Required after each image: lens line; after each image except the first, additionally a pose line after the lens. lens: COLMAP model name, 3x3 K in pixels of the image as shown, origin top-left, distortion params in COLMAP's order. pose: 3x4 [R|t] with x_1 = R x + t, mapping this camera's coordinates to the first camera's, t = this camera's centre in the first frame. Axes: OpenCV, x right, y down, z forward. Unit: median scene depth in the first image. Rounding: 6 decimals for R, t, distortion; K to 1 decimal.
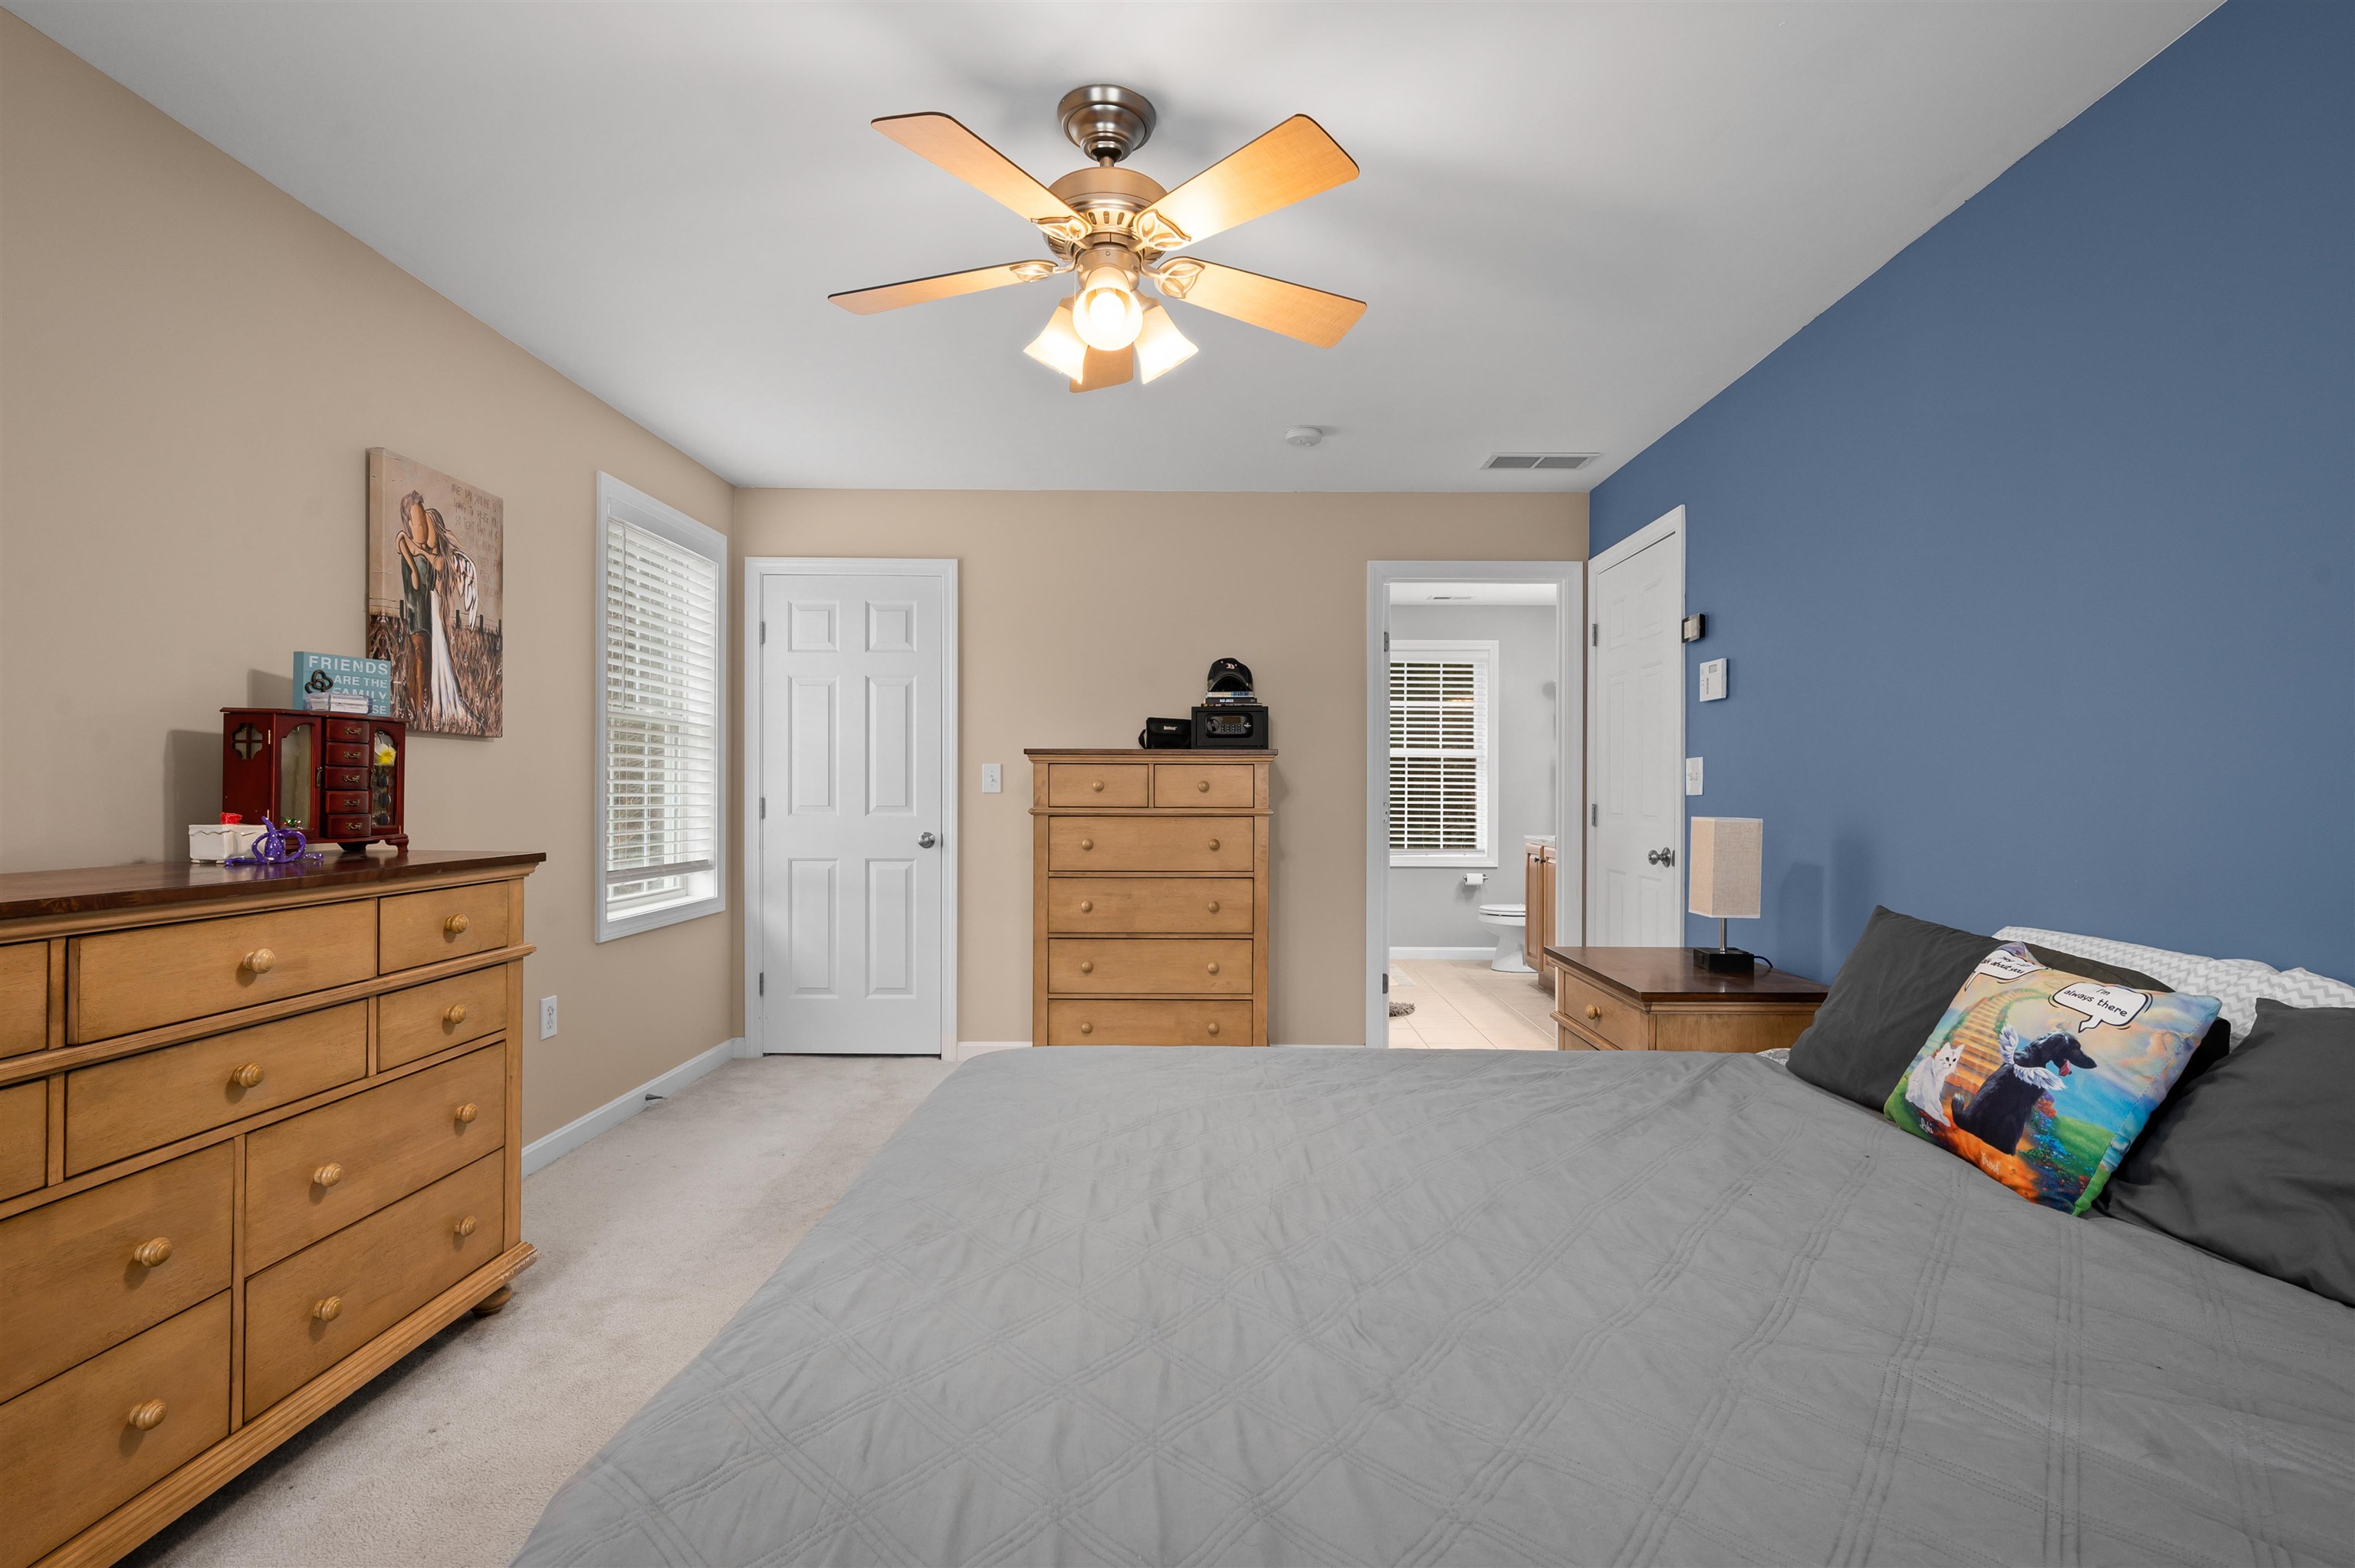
lens RADIAL K [[1140.2, 0, 1179.3], [0, 1140.2, 798.0], [0, 0, 1]] dist [-0.000557, 0.000019]
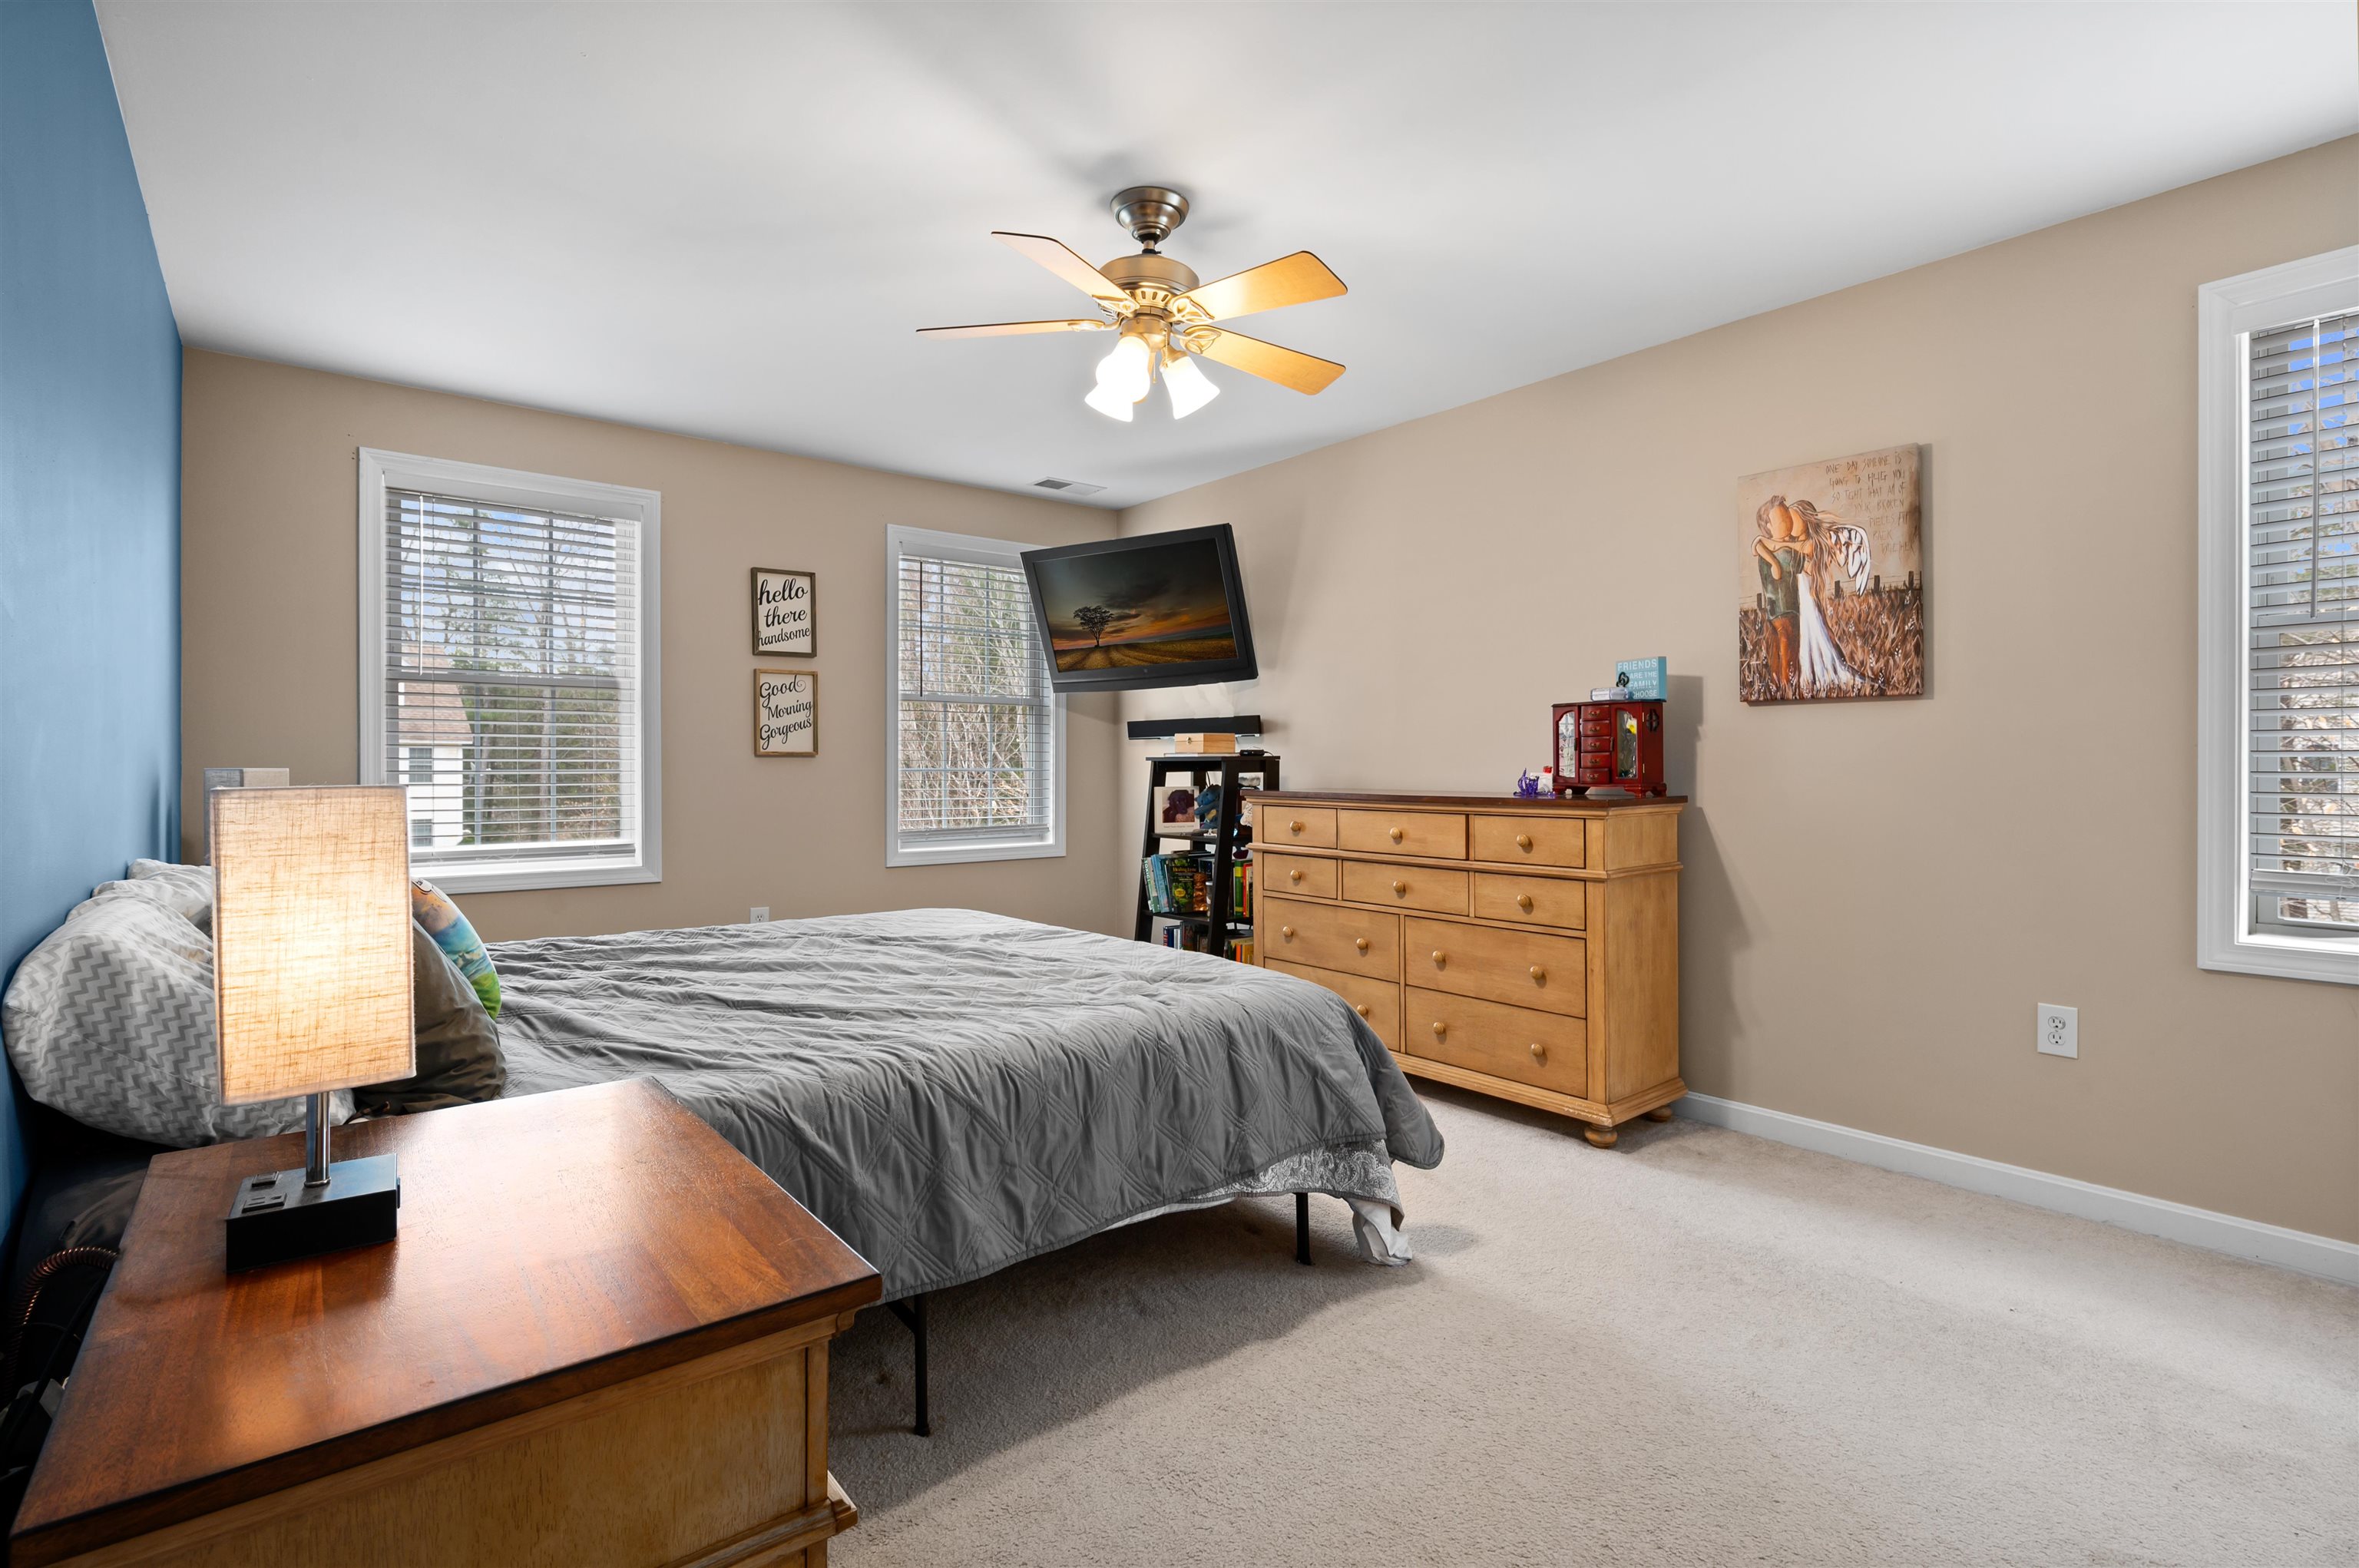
lens RADIAL K [[1102.9, 0, 1156.4], [0, 1102.9, 774.4], [0, 0, 1]] dist [-0.001757, -0.000134]
pose [[-0.776208, 0.001485, -0.630475, 0.514635], [-0.006984, 0.999916, 0.010953, 0.008492], [0.630438, 0.012905, -0.776133, 1.423577]]
